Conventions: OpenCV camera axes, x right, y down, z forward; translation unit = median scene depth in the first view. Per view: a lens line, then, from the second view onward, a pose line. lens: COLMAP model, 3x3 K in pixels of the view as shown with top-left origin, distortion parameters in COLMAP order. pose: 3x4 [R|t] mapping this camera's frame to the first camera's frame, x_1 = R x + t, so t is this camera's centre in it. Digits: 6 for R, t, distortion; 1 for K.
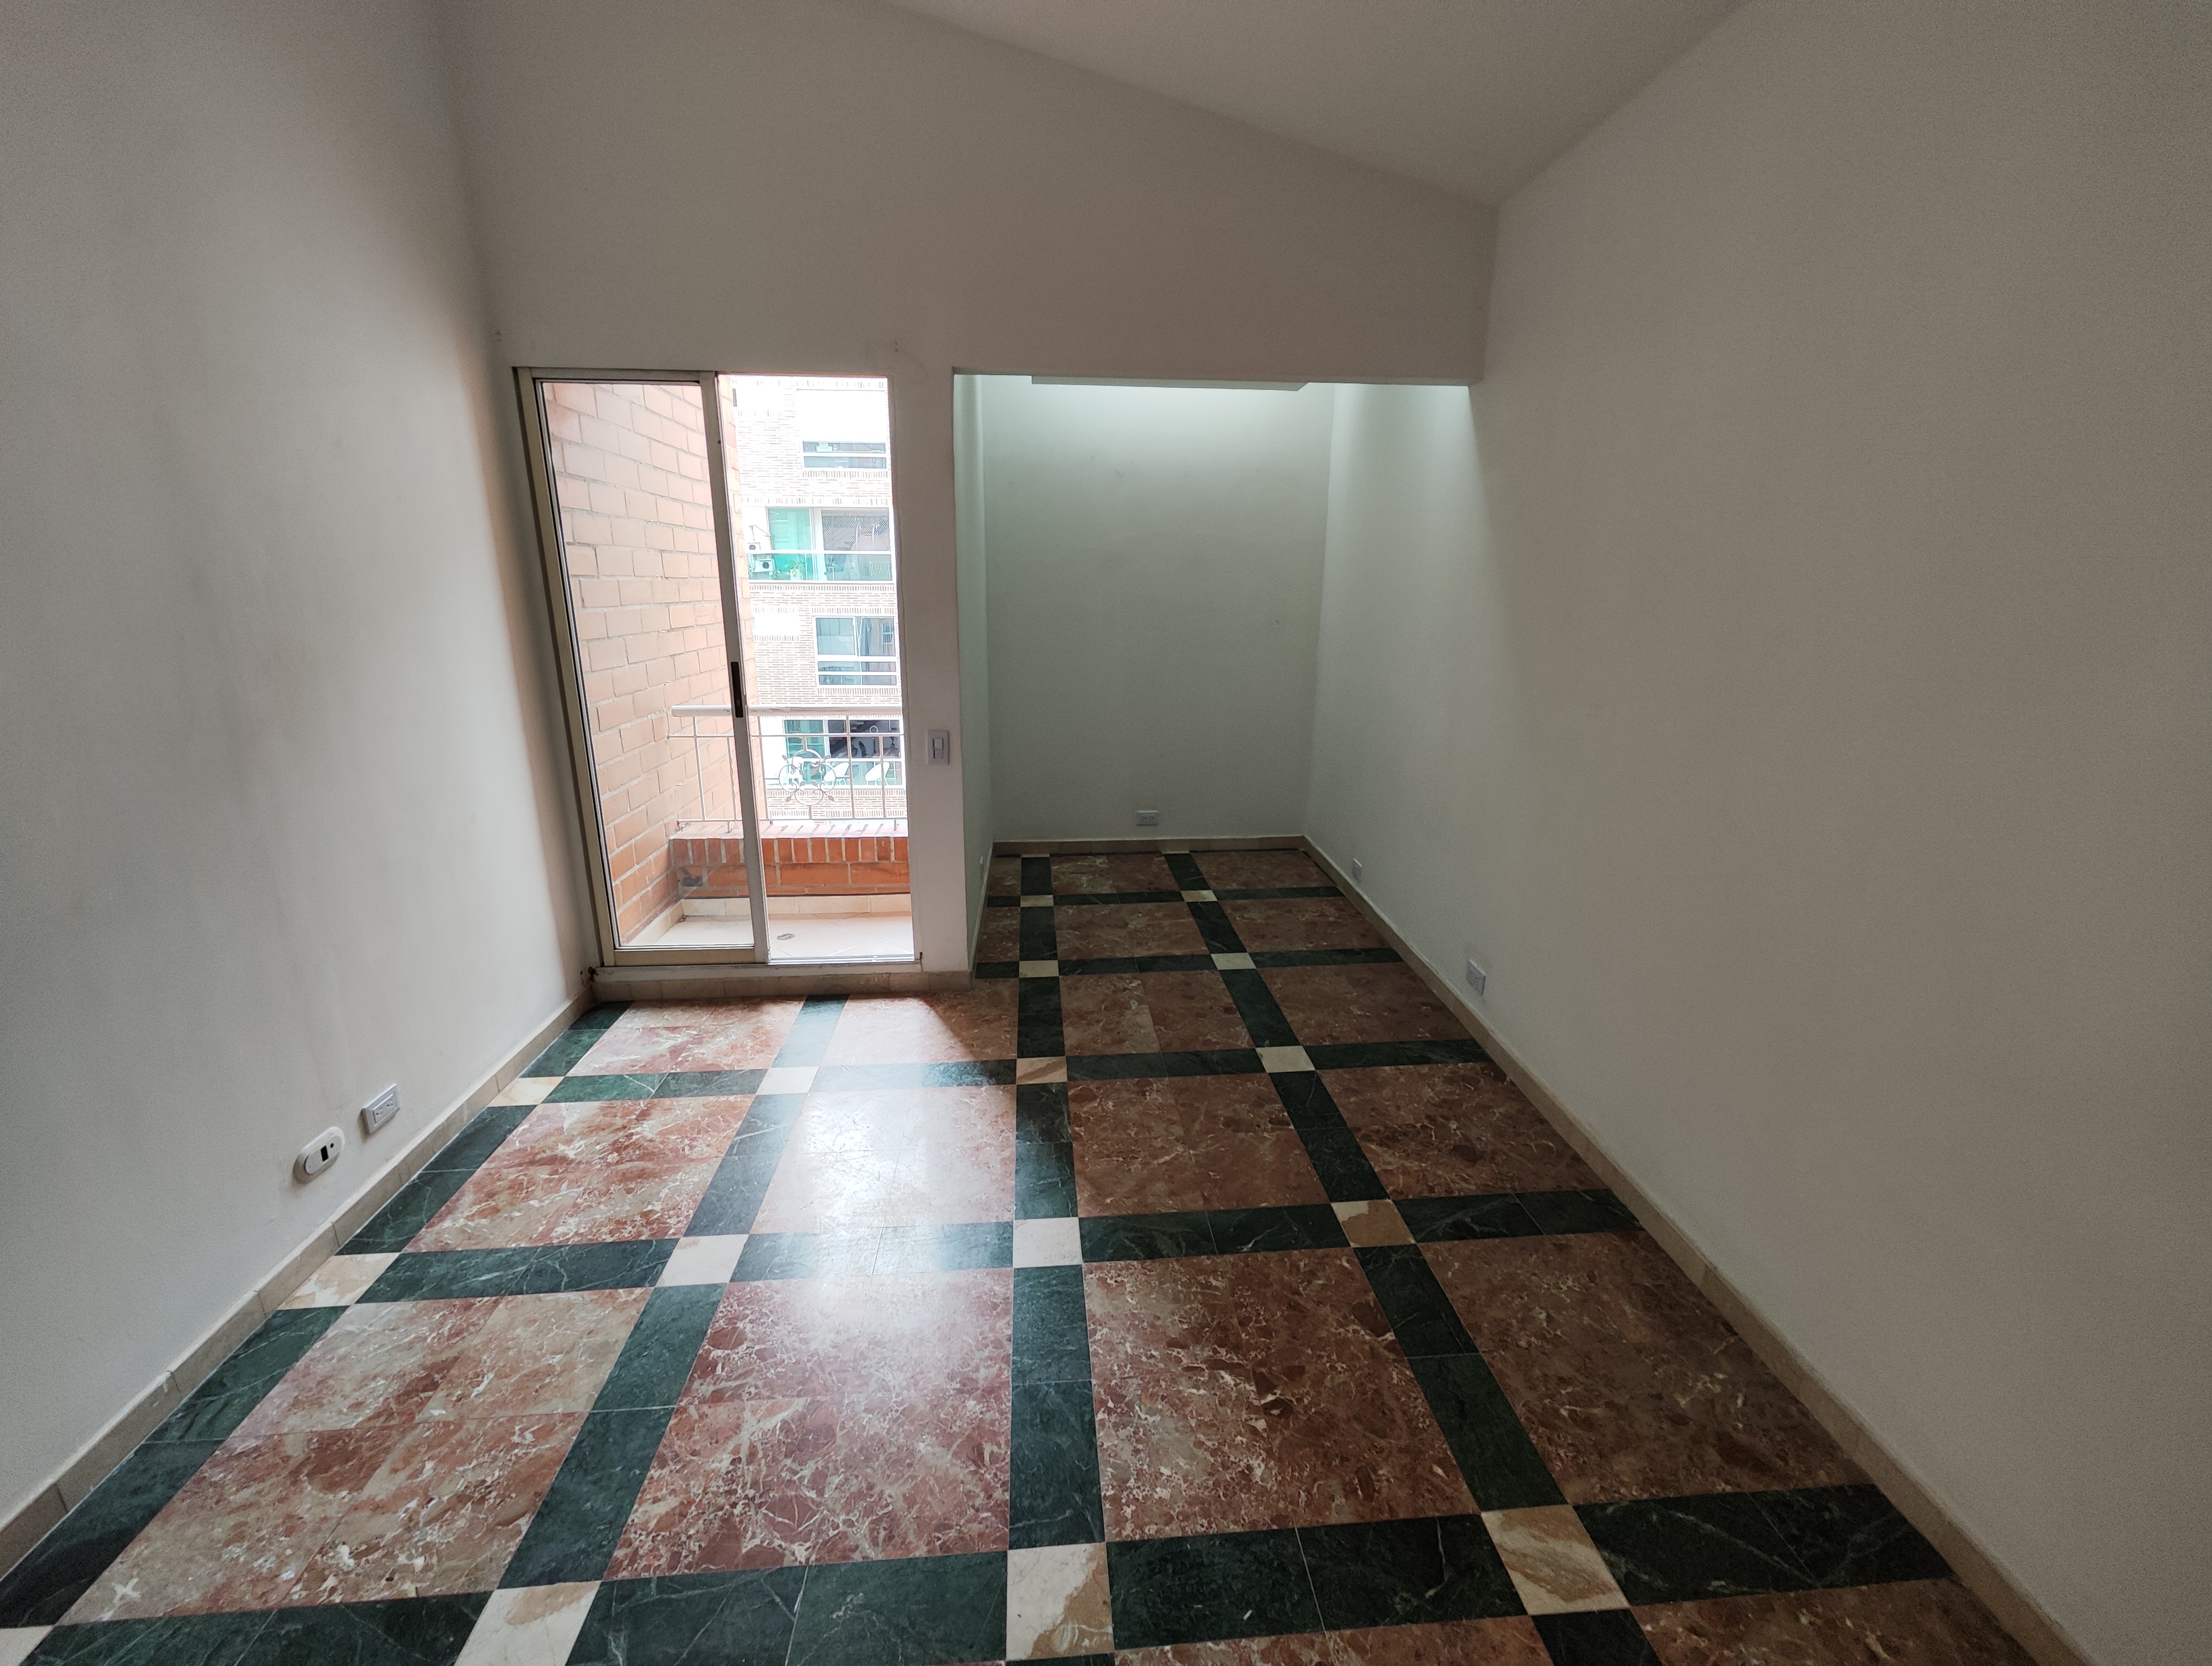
lens RADIAL K [[909.8, 0, 1108.9], [0, 909.8, 838.6], [0, 0, 1]] dist [-0.004597, -0.000009]
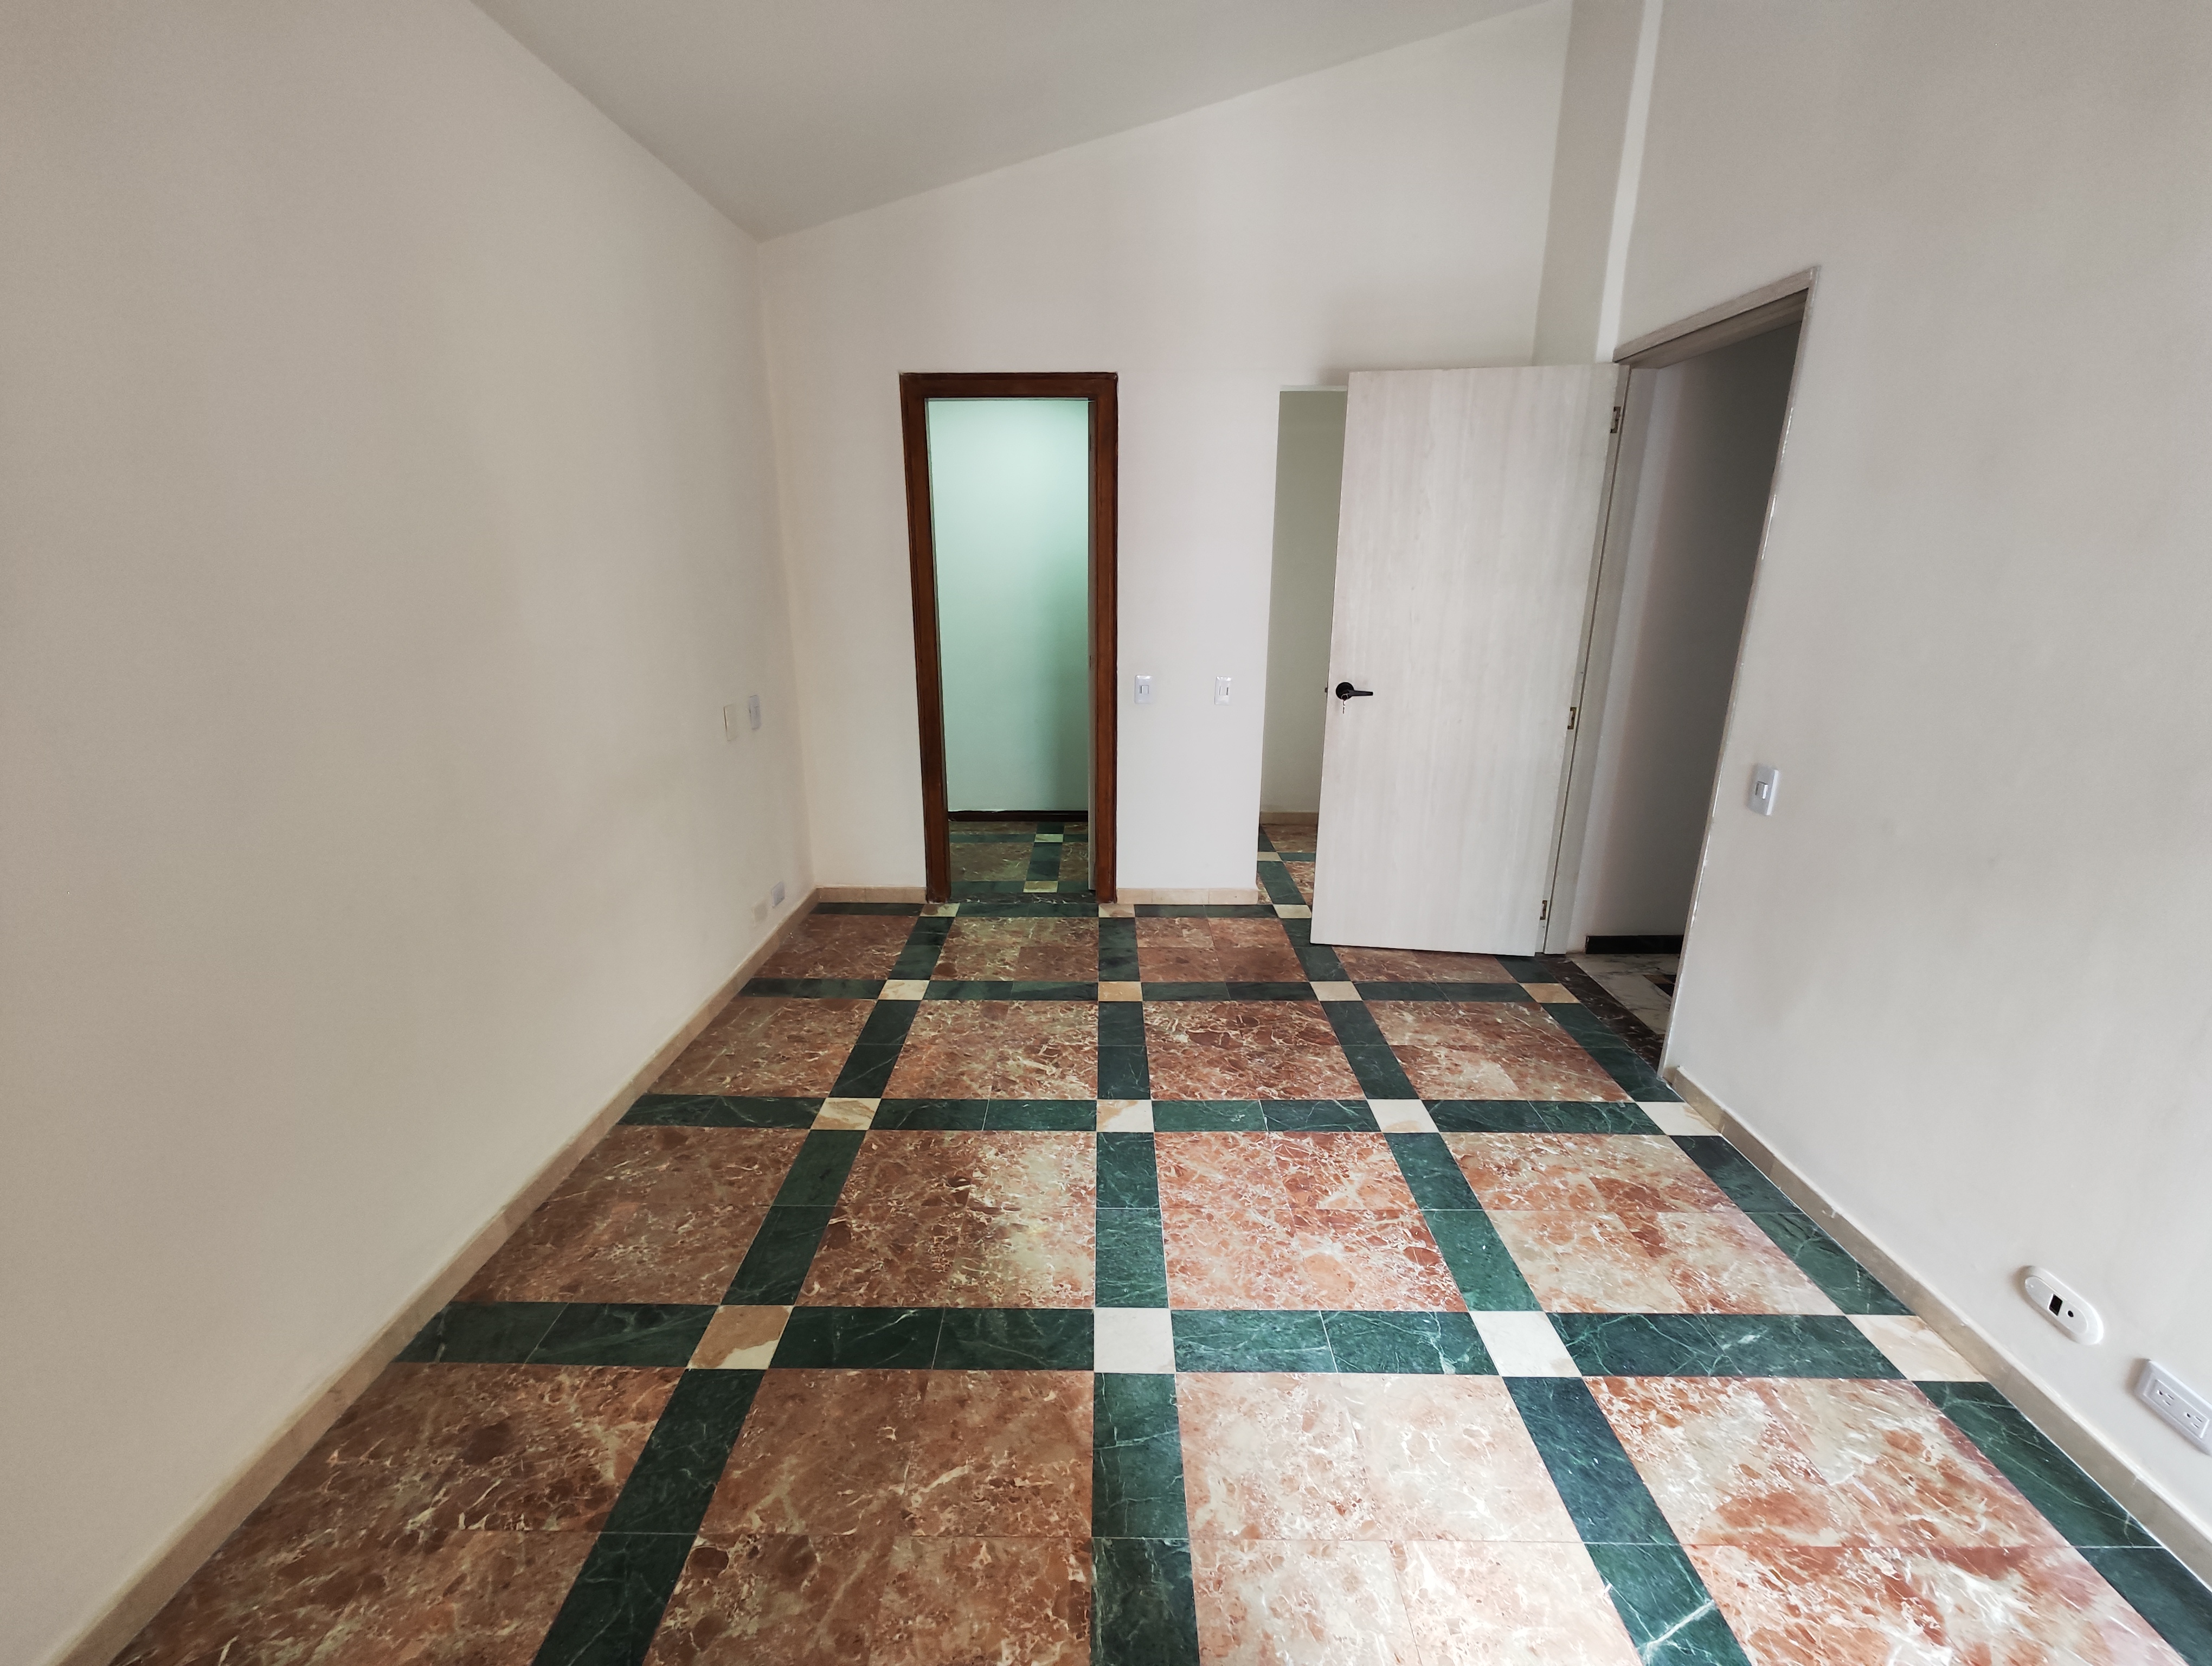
lens RADIAL K [[909.8, 0, 1106.0], [0, 909.8, 825.0], [0, 0, 1]] dist [-0.004597, -0.000009]
pose [[-0.996360, -0.031803, 0.079092, -0.104371], [0.014565, 0.850648, 0.525533, -0.458287], [-0.083993, 0.524772, -0.847089, 1.618998]]
